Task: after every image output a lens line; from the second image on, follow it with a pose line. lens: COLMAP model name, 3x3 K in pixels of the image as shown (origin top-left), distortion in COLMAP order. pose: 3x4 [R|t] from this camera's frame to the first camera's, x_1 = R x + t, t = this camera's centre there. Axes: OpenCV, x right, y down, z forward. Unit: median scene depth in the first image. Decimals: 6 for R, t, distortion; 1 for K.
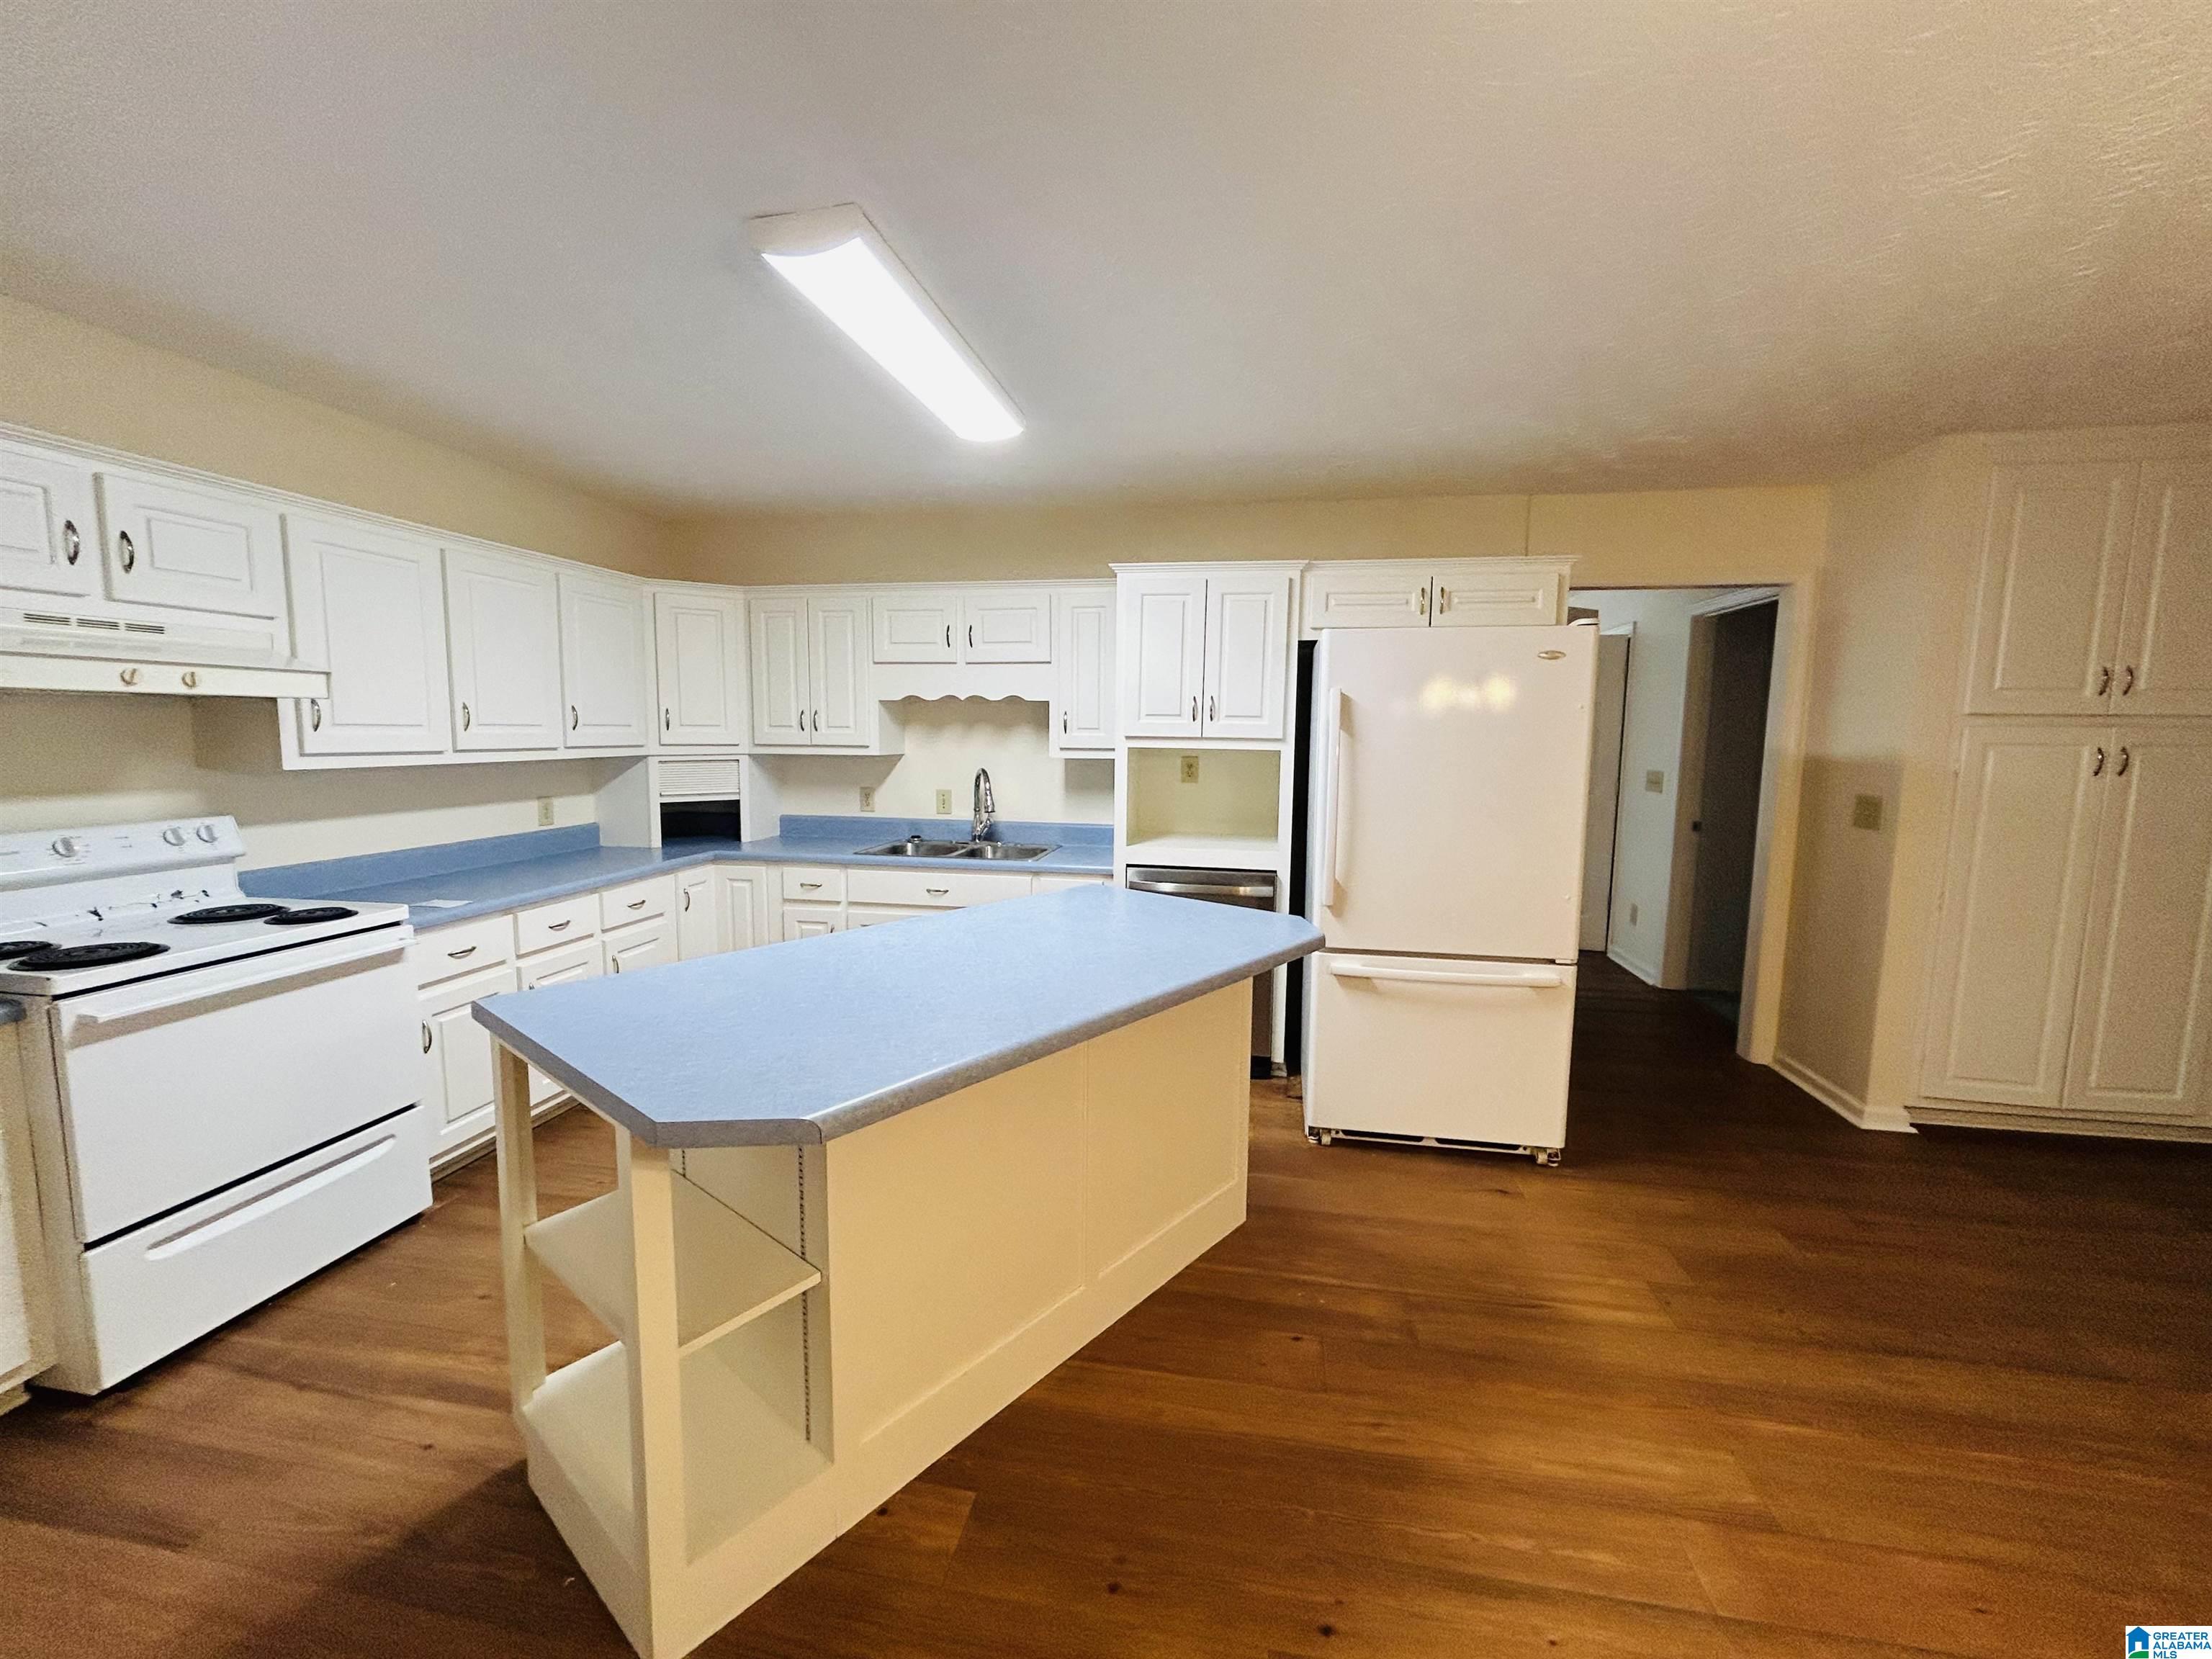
lens RADIAL K [[892.8, 0, 1103.3], [0, 892.8, 829.6], [0, 0, 1]] dist [0.010831, -0.000250]
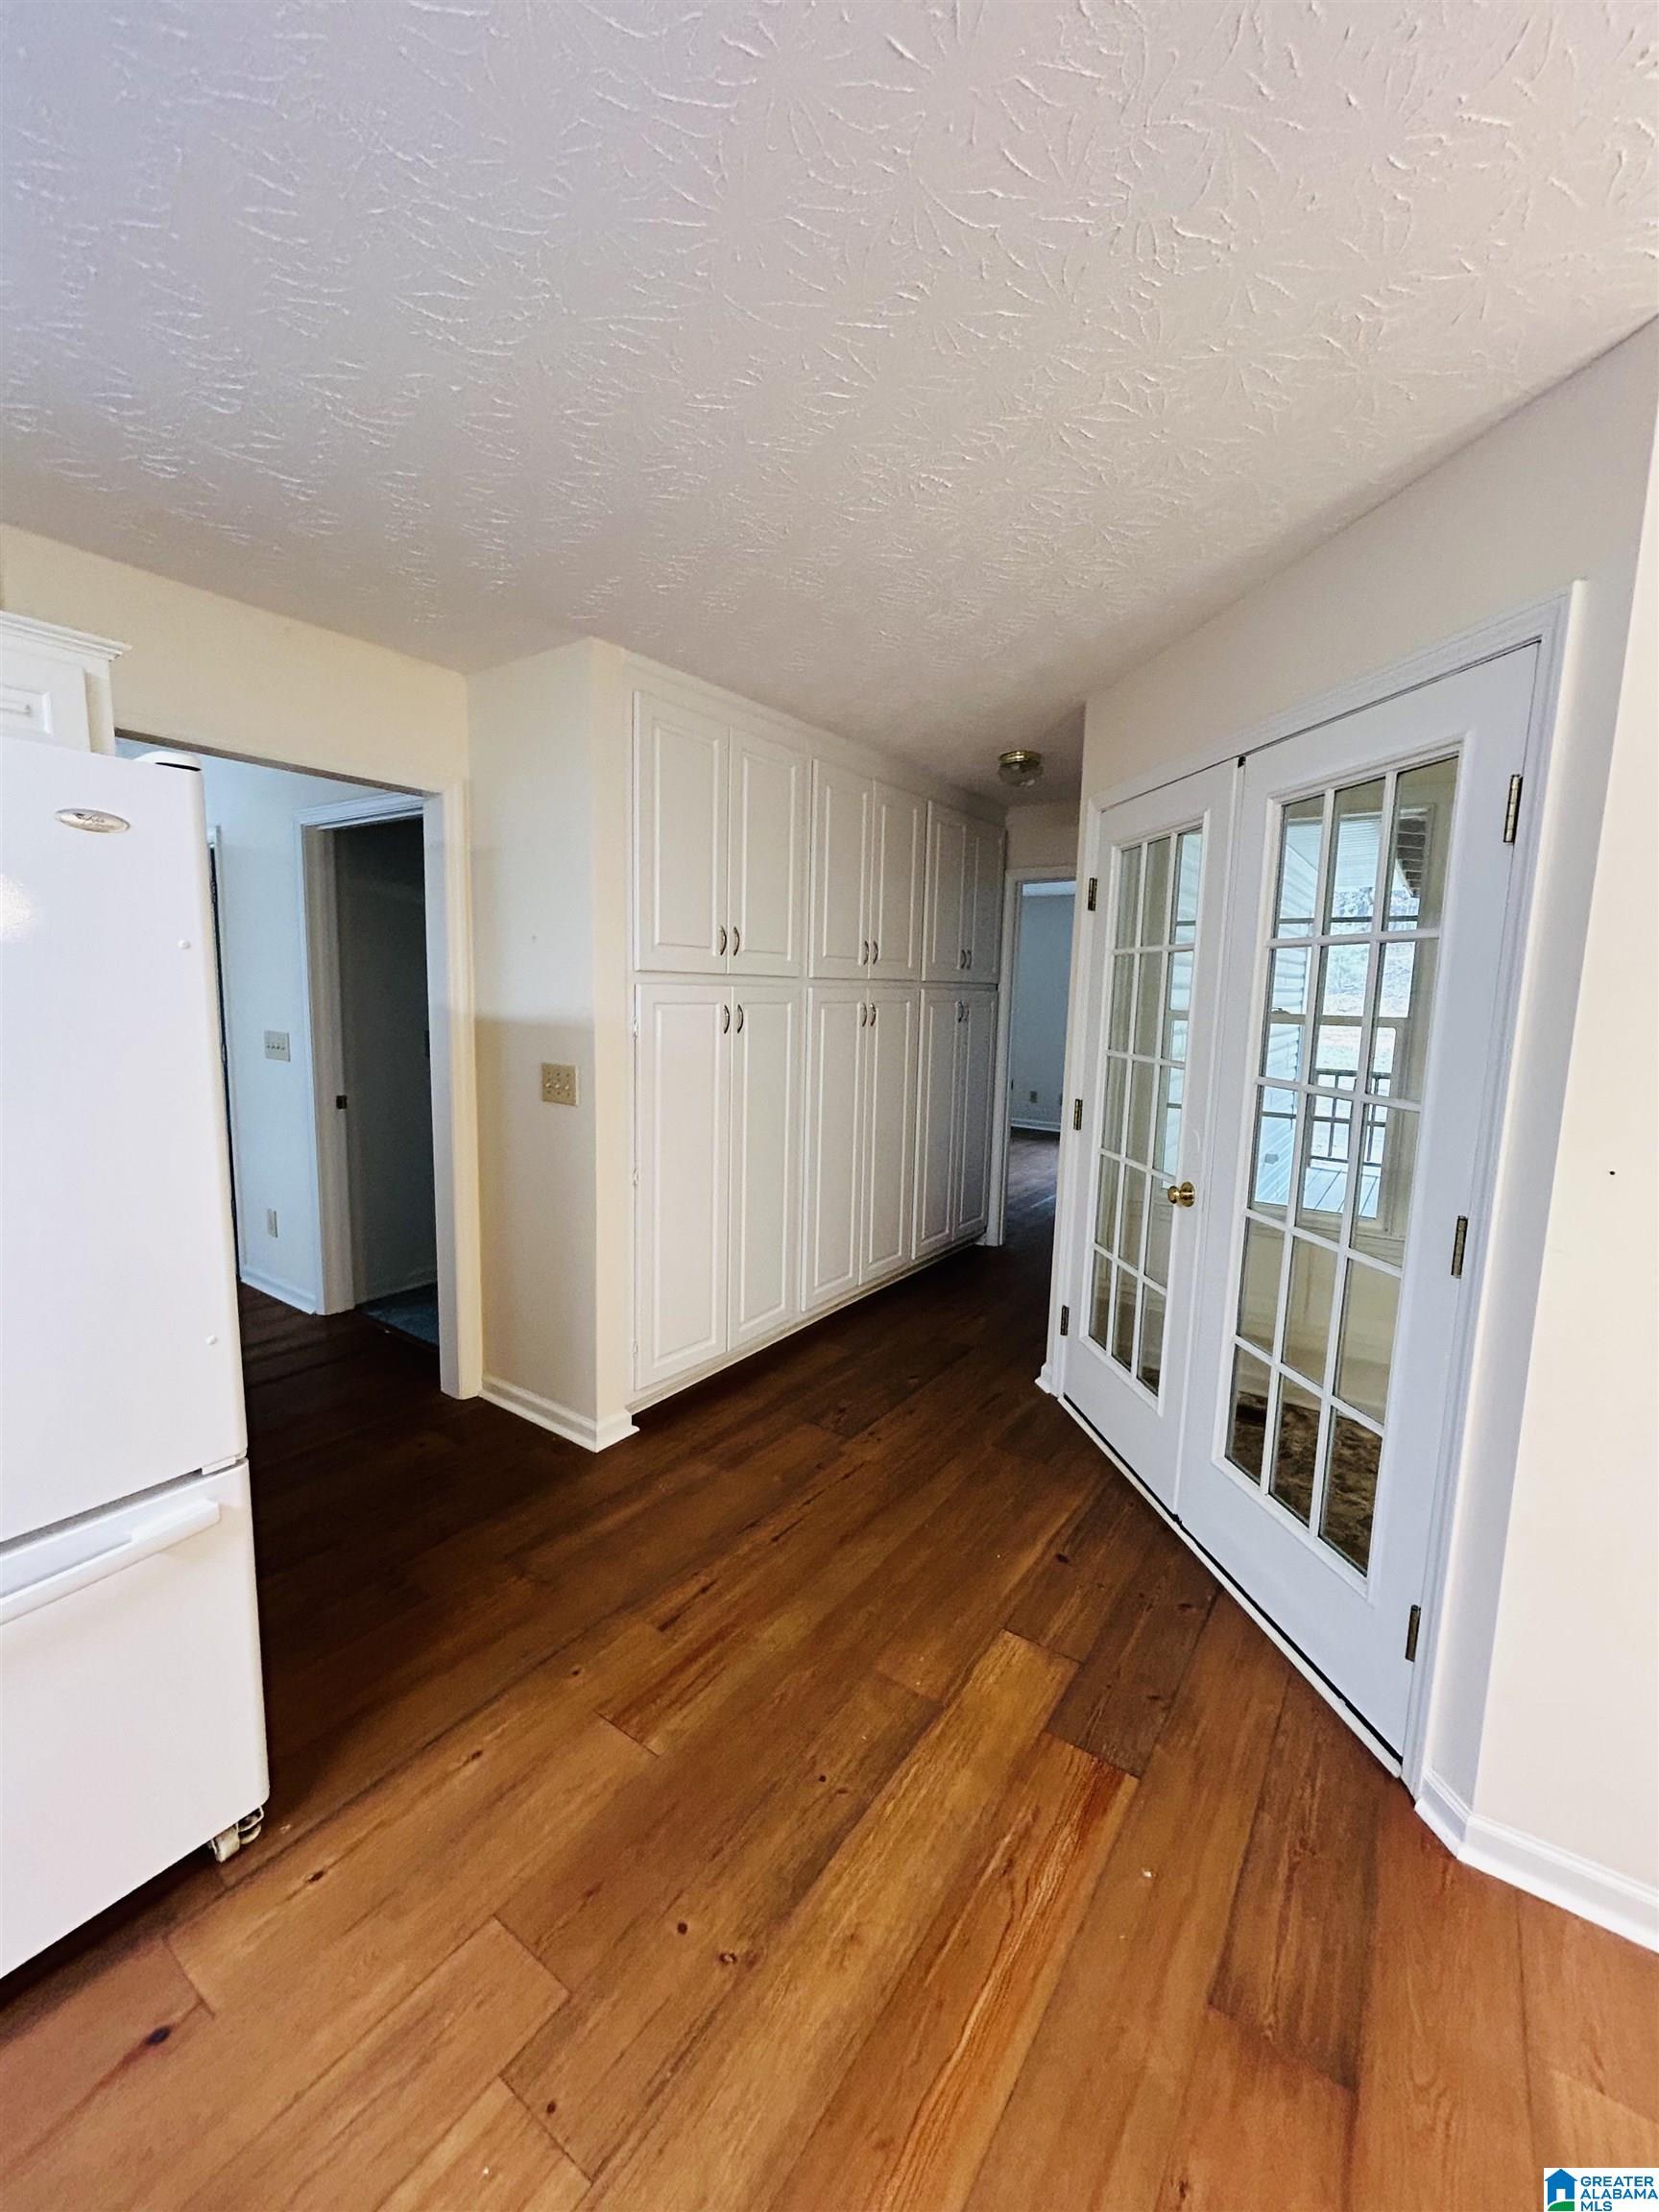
lens RADIAL K [[892.8, 0, 826.0], [0, 892.8, 1112.6], [0, 0, 1]] dist [0.010831, -0.000250]
pose [[0.422521, -0.121796, 0.898132, 0.206861], [0.080657, 0.992051, 0.096588, -0.053997], [-0.902757, 0.031630, 0.428986, 0.425162]]
